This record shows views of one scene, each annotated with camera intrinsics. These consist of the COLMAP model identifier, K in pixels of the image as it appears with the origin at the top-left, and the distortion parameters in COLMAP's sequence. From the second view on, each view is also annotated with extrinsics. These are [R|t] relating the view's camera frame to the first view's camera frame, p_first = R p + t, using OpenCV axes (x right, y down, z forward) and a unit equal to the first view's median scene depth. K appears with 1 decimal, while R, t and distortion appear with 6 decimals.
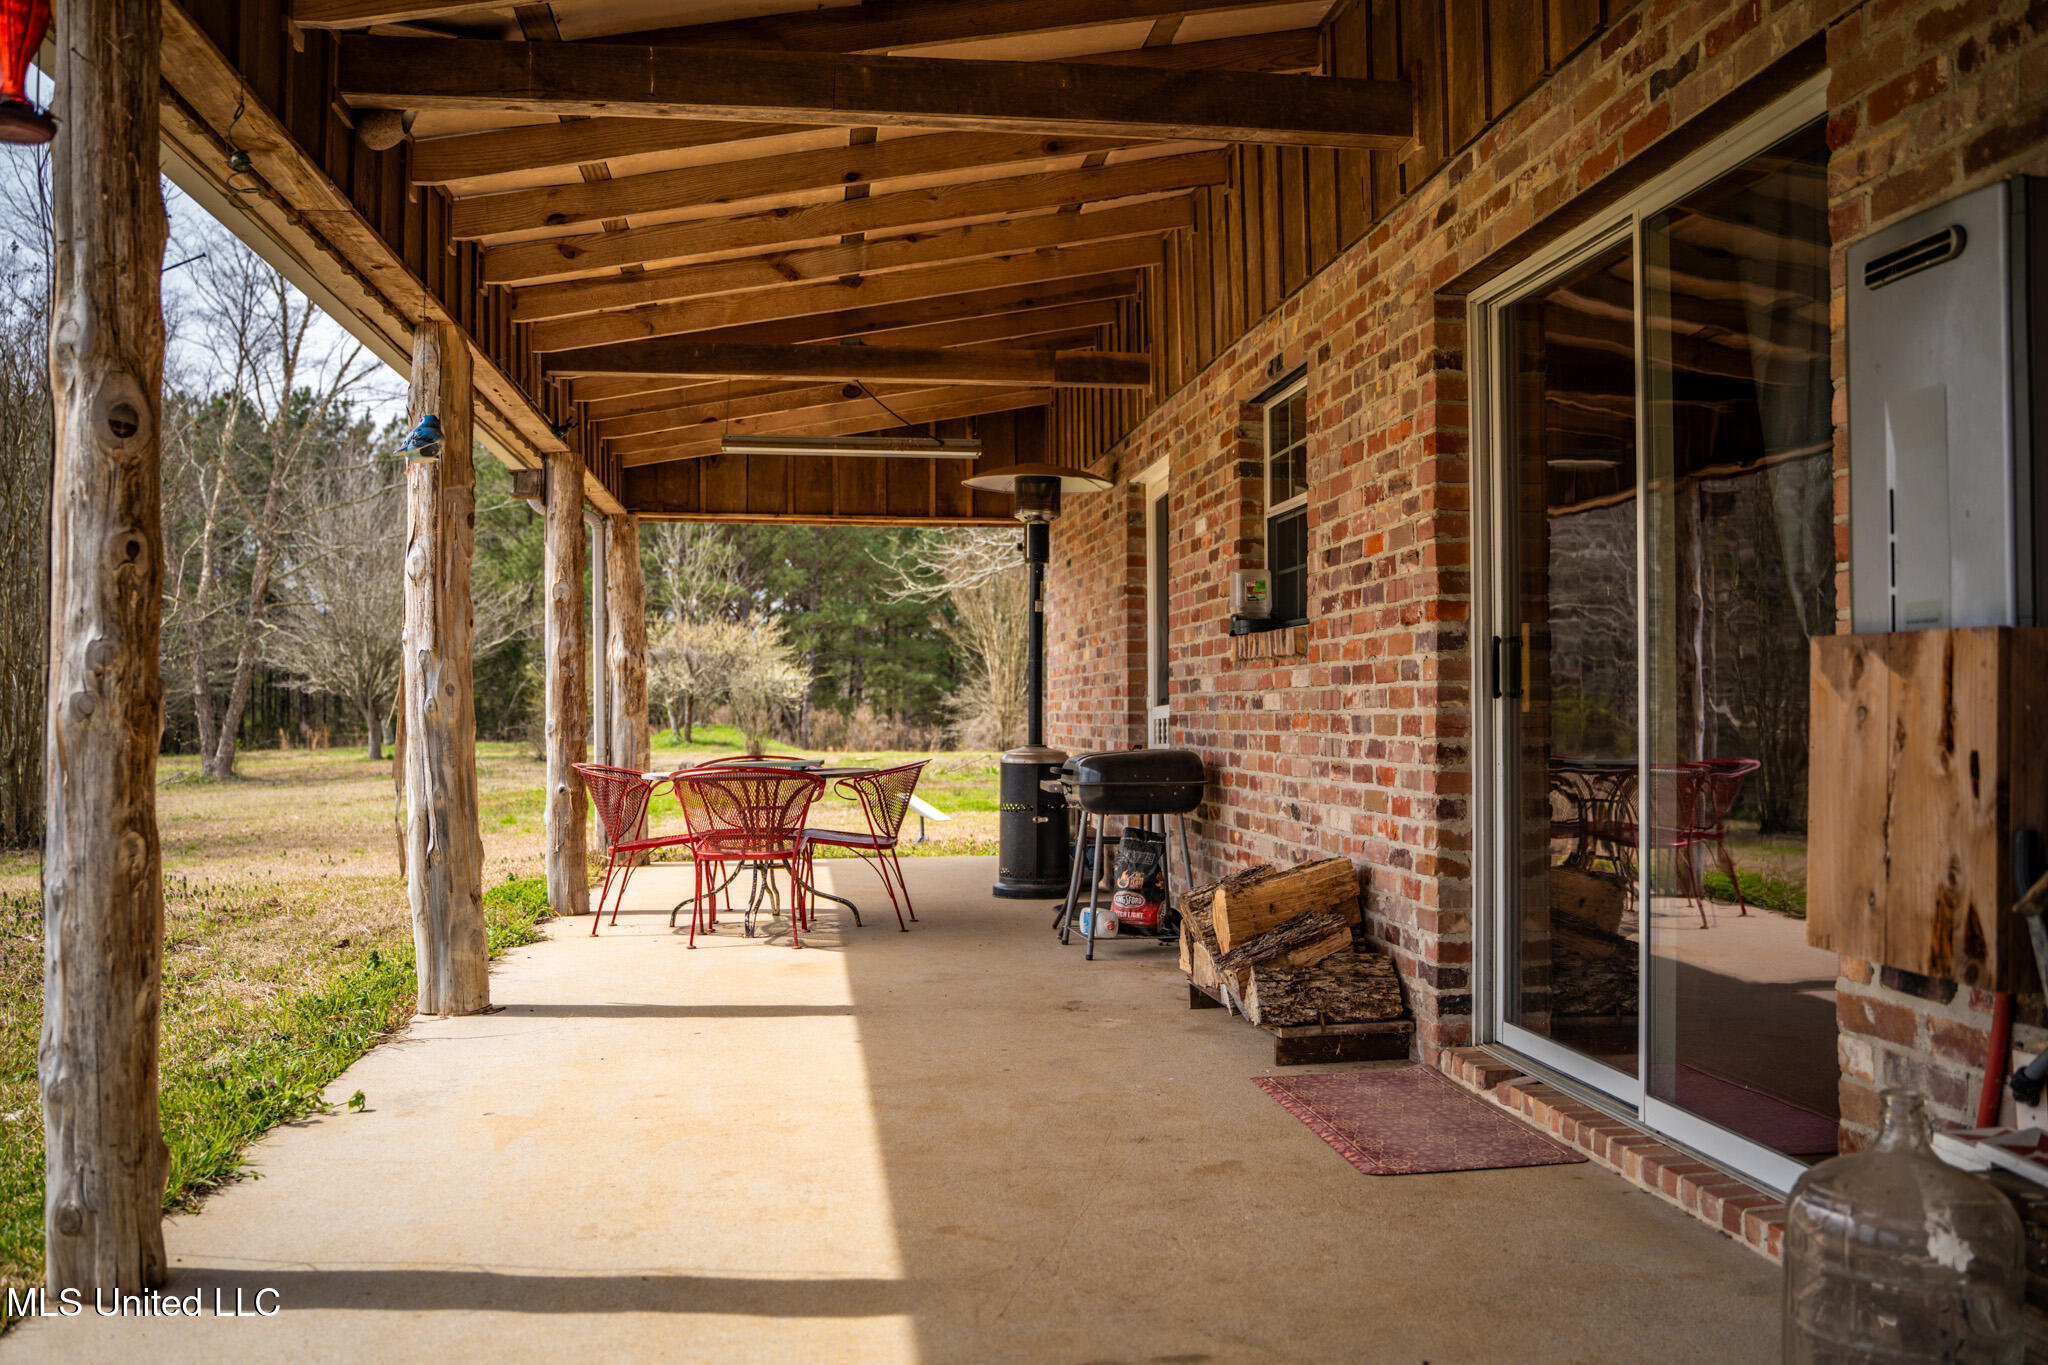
lens RADIAL K [[1830.5, 0, 1024.0], [0, 1830.5, 682.5], [0, 0, 1]] dist [-0.091145, -0.001354]
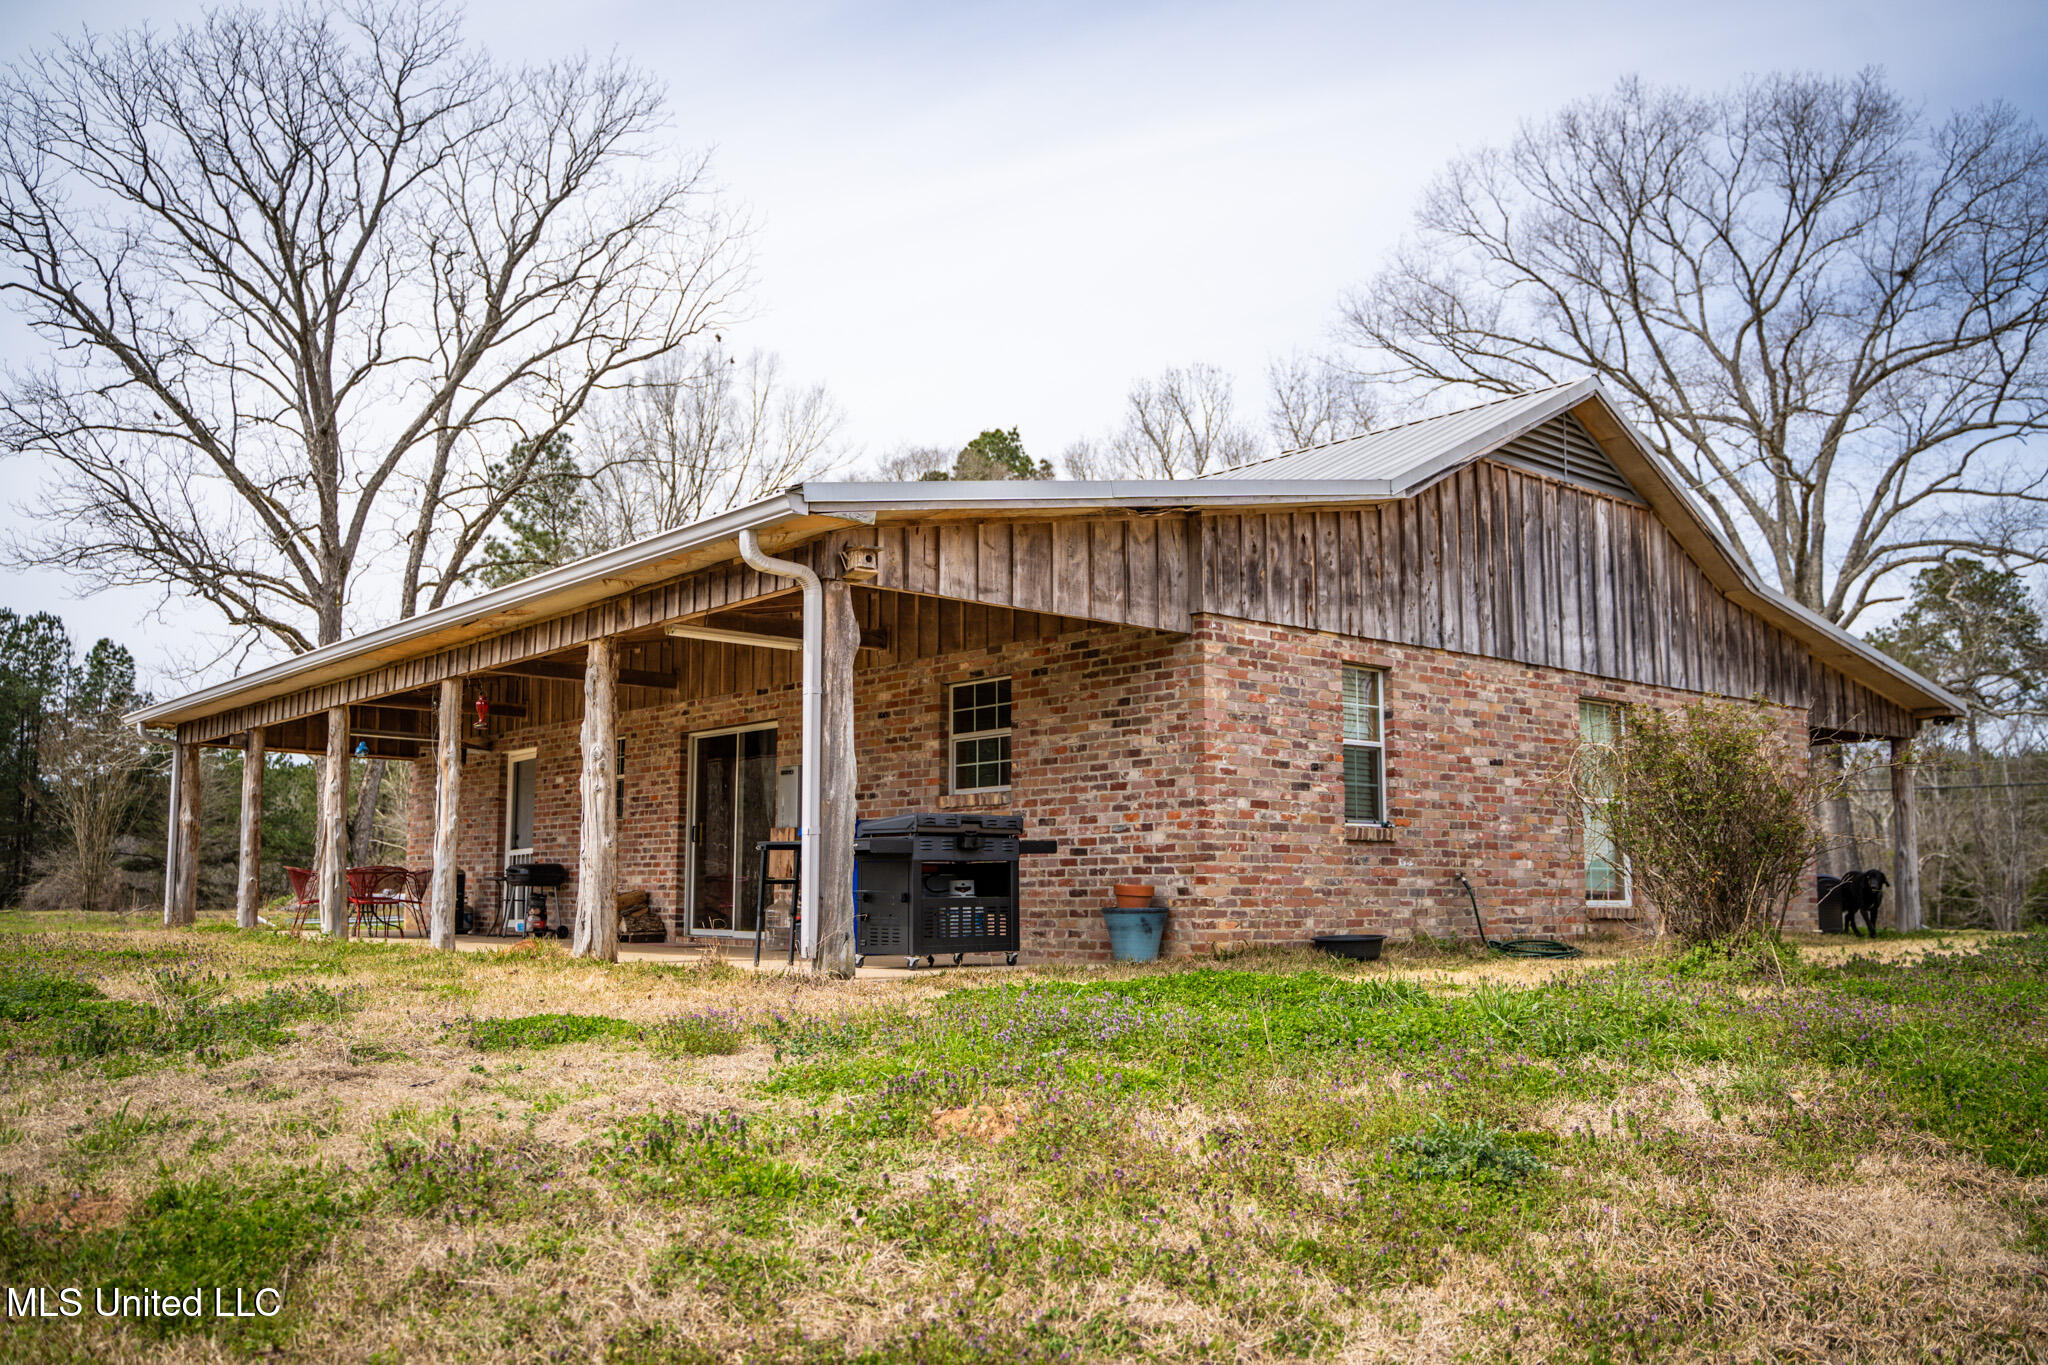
lens RADIAL K [[1830.5, 0, 1024.0], [0, 1830.5, 682.5], [0, 0, 1]] dist [-0.091145, -0.001354]
pose [[0.857611, 0.068636, 0.509698, -1.067844], [-0.016273, 0.994180, -0.106495, 0.068964], [-0.514041, 0.083037, 0.853737, -2.526611]]
